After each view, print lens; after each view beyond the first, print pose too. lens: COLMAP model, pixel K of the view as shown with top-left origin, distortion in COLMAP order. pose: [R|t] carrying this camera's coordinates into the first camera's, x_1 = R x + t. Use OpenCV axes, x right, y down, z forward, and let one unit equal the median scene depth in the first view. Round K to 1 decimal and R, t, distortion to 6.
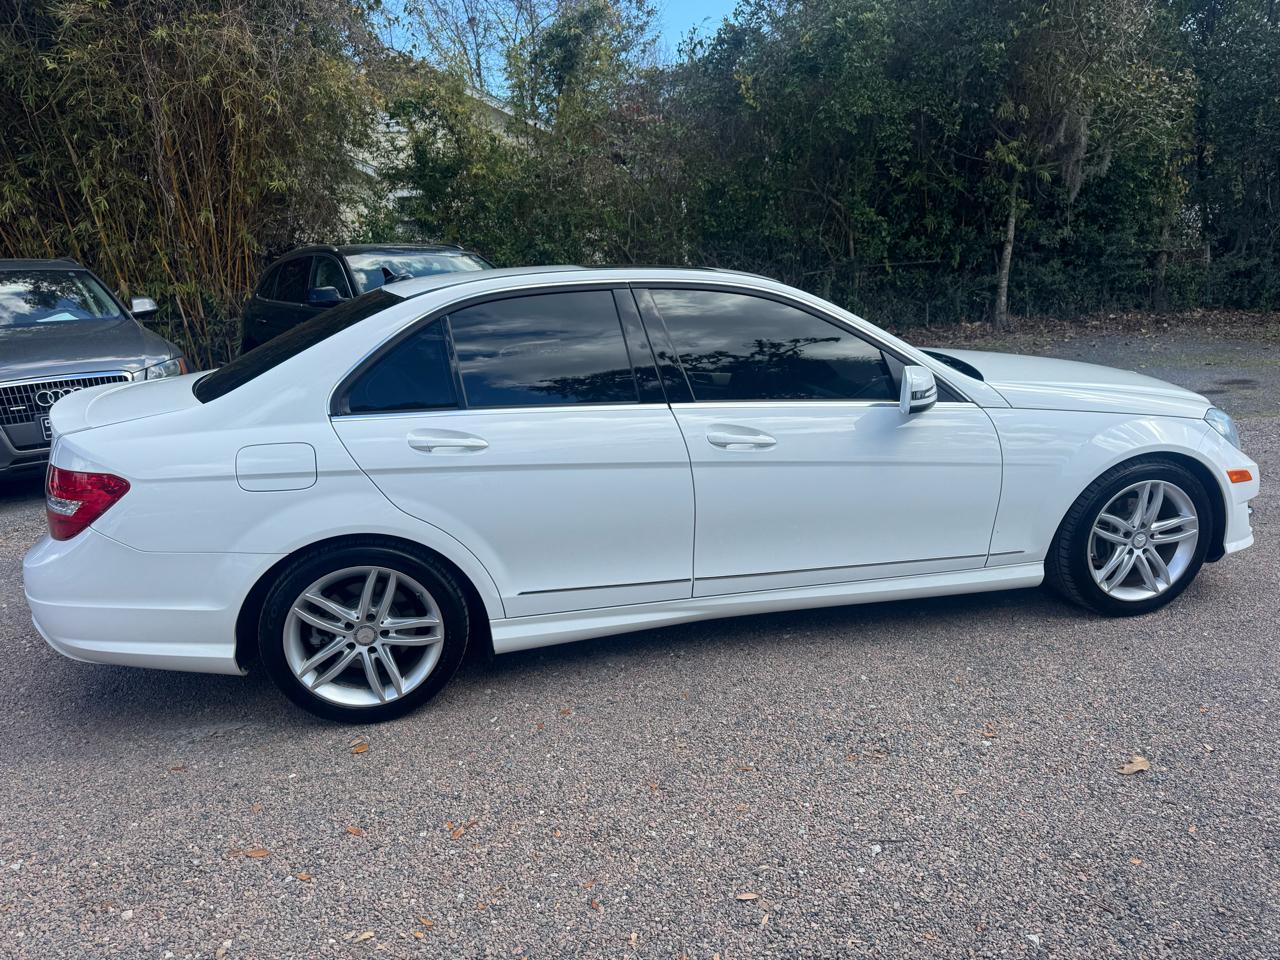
lens RADIAL K [[917.3, 0, 639.6], [0, 917.3, 491.5], [0, 0, 1]] dist [0.008736, -0.009325]
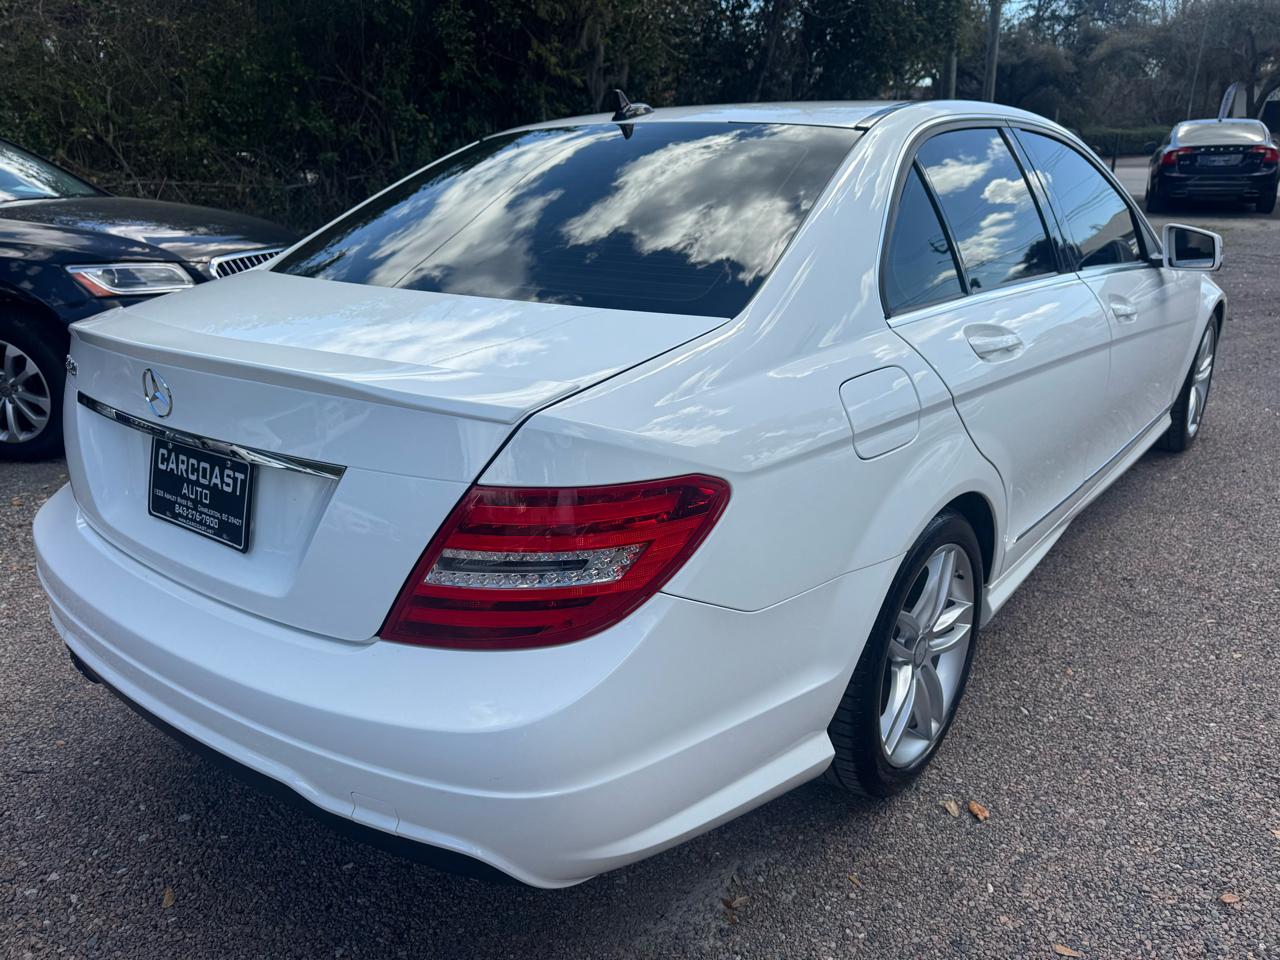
lens RADIAL K [[917.3, 0, 639.6], [0, 917.3, 491.5], [0, 0, 1]] dist [0.008736, -0.009325]
pose [[0.767993, -0.192512, 0.610841, -0.204190], [0.145164, 0.981256, 0.126741, -0.016651], [-0.623791, -0.008665, 0.781543, 0.149758]]
